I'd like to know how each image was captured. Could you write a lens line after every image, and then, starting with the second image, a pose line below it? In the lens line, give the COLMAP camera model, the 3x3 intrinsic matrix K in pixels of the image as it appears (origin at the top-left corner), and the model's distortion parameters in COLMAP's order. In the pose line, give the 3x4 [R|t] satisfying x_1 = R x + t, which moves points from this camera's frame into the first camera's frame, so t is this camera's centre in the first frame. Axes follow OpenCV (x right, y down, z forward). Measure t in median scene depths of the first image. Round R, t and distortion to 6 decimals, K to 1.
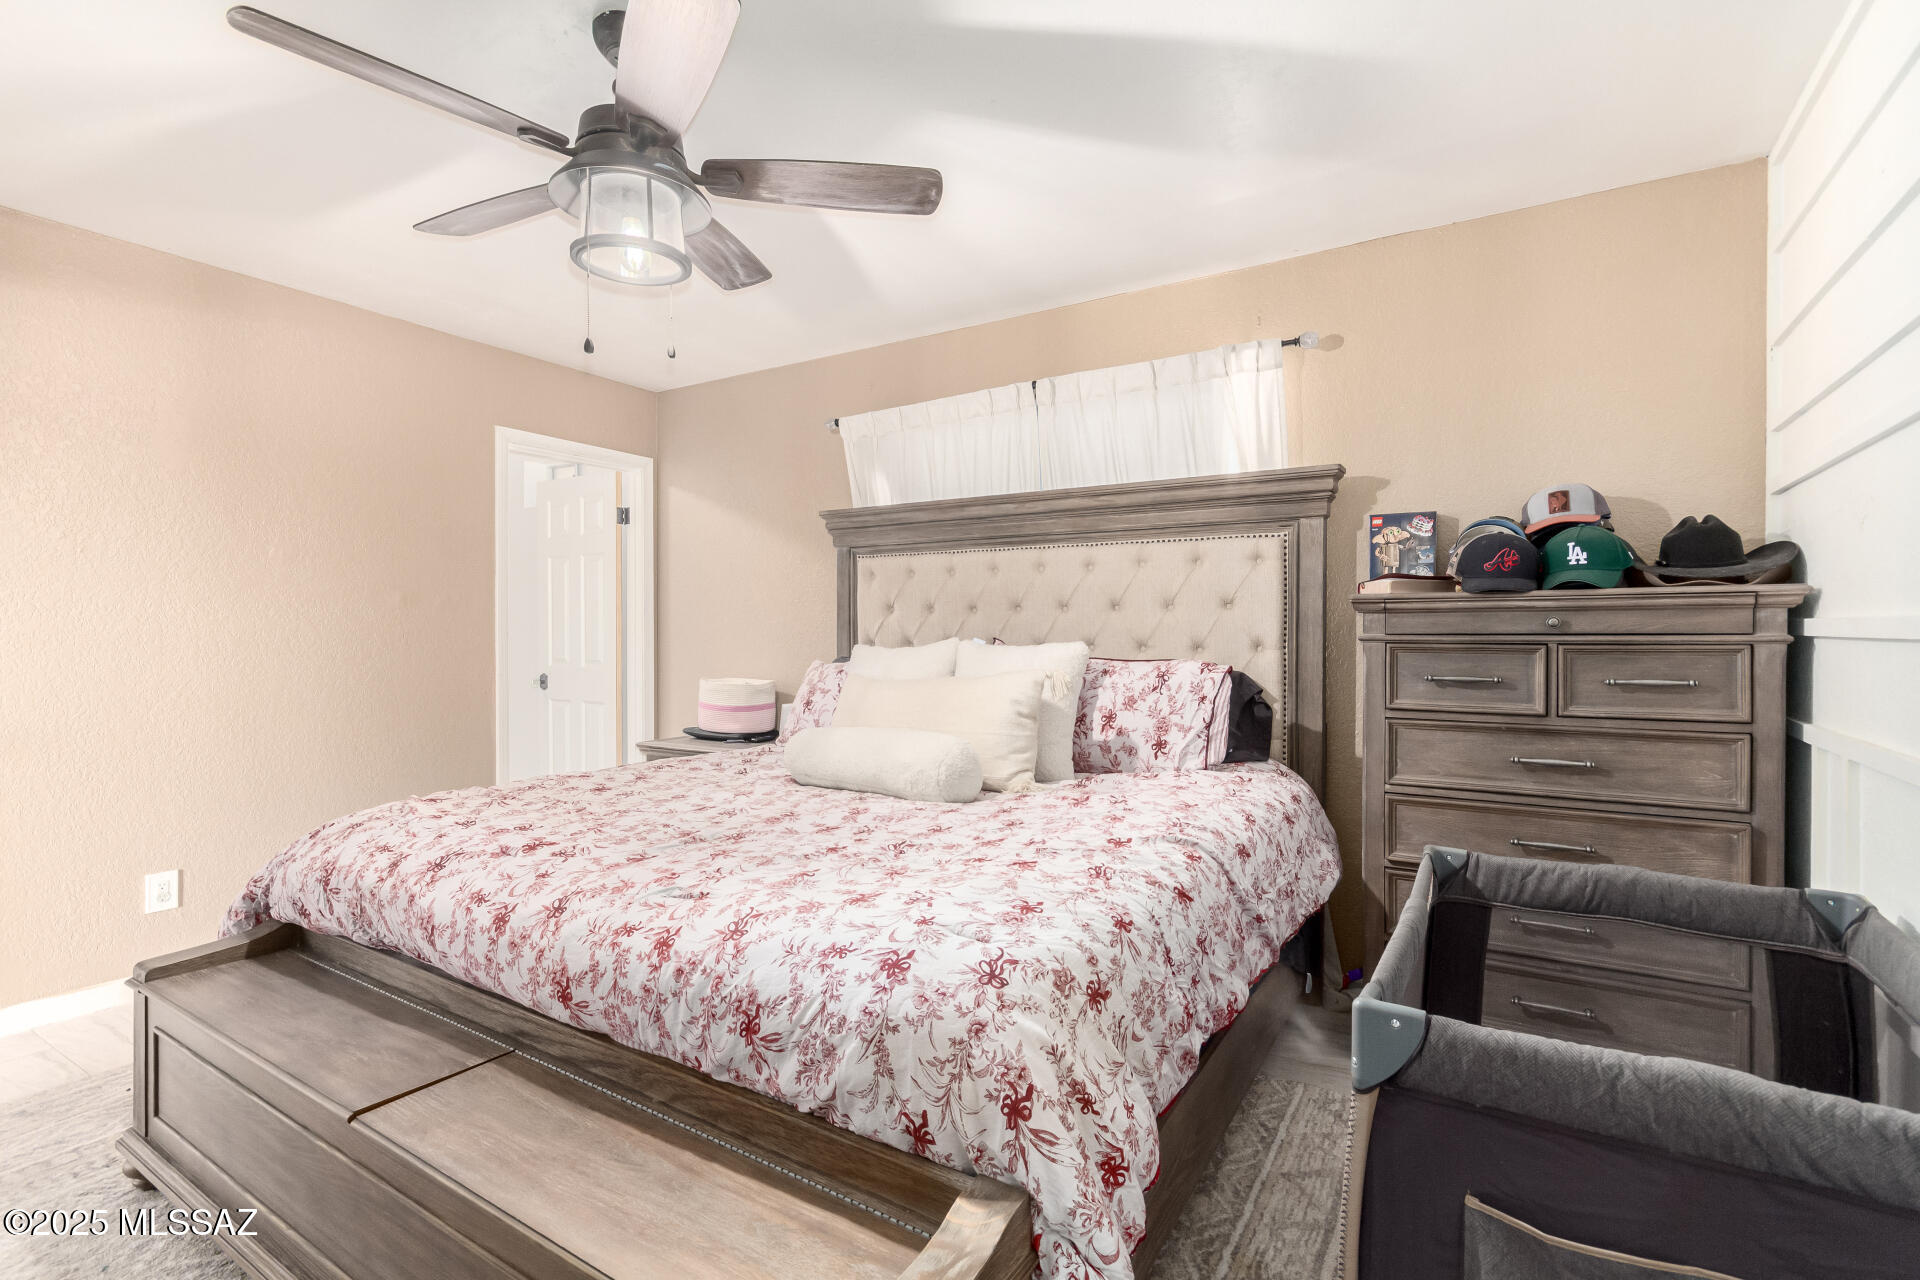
lens RADIAL K [[898.6, 0, 949.0], [0, 898.6, 634.1], [0, 0, 1]] dist [0.002828, 0.000593]
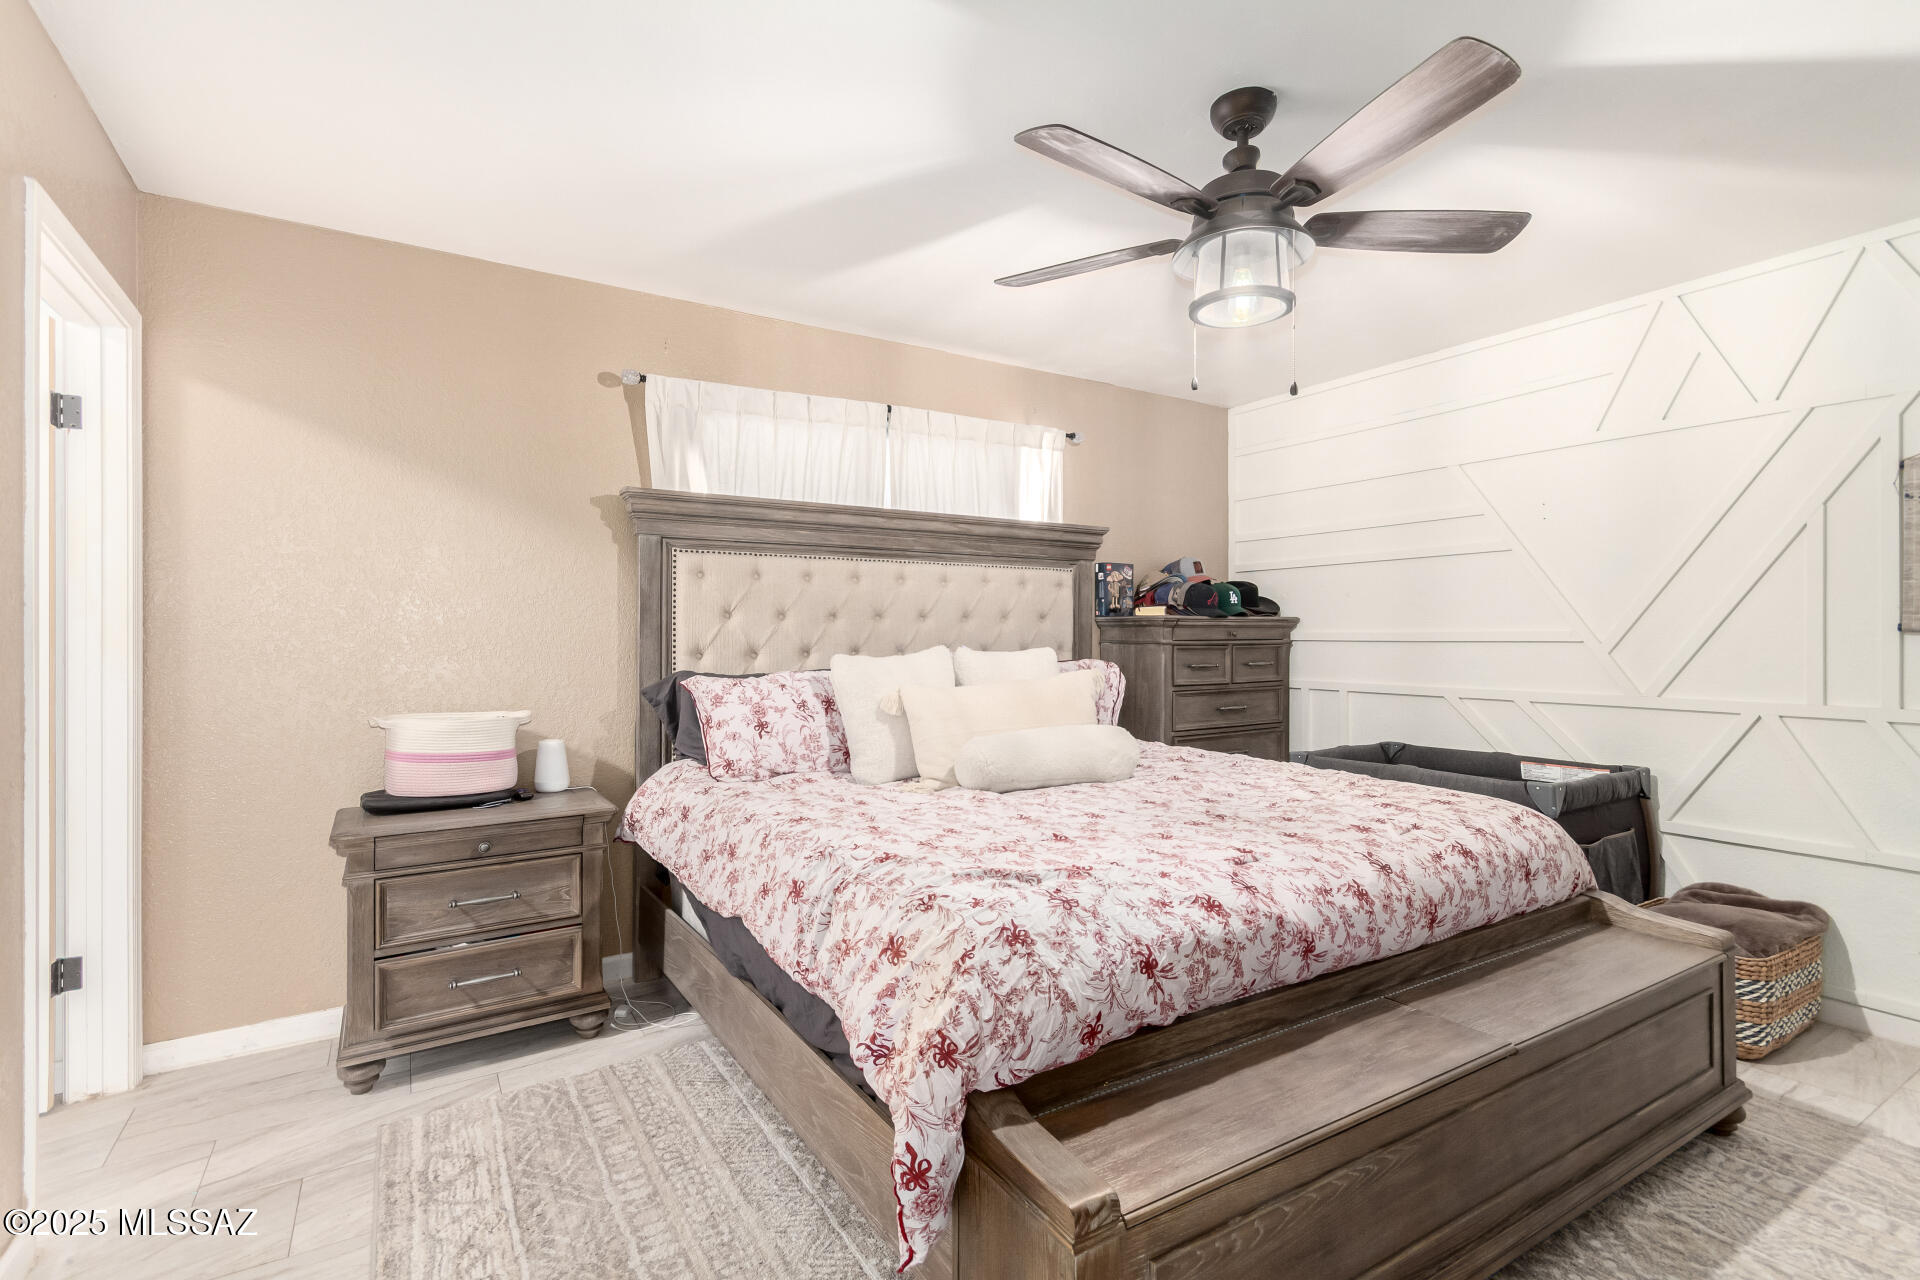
lens RADIAL K [[898.6, 0, 955.0], [0, 898.6, 640.3], [0, 0, 1]] dist [0.002828, 0.000593]
pose [[0.432026, -0.003553, 0.901854, -0.981715], [0.004803, 0.999987, 0.001639, -0.003597], [-0.901848, 0.003623, 0.432037, 0.549597]]
